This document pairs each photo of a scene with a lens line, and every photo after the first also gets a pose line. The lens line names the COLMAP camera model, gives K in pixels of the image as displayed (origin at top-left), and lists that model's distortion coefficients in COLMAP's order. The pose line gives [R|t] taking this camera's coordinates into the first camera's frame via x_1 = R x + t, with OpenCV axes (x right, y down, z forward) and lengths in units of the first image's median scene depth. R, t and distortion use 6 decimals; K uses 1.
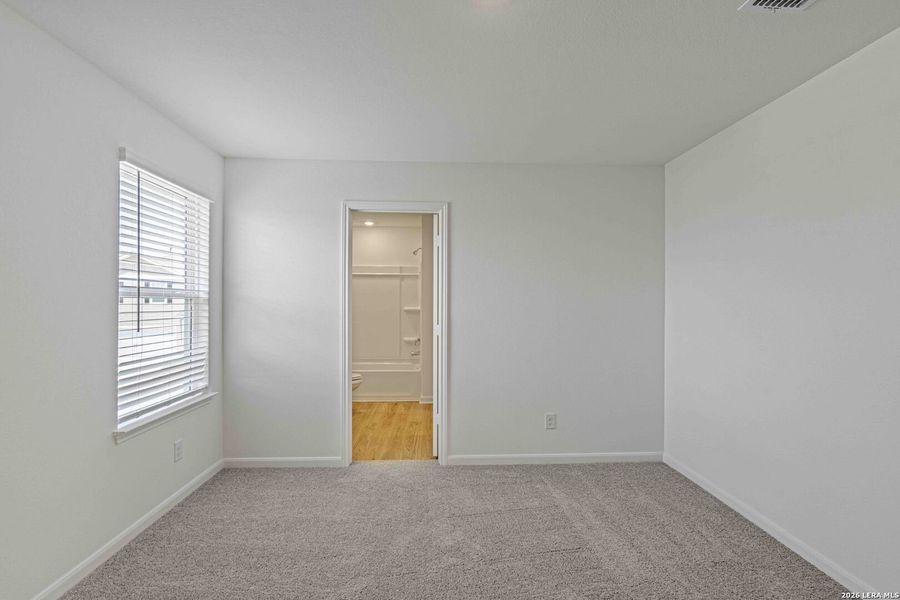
lens RADIAL K [[422.1, 0, 454.6], [0, 422.1, 298.0], [0, 0, 1]] dist [-0.001825, 0.000456]
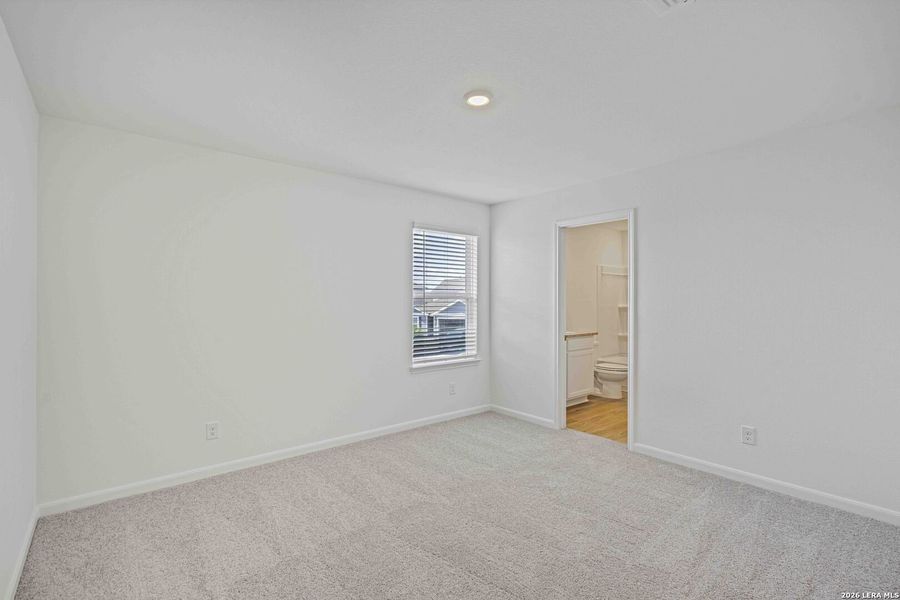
lens RADIAL K [[410.2, 0, 450.0], [0, 410.2, 300.0], [0, 0, 1]] dist [-0.009518, -0.000175]
pose [[0.605070, -0.004067, -0.796162, 0.546577], [0.010455, 0.999941, 0.002837, 0.000472], [0.796103, -0.010040, 0.605077, -0.006348]]
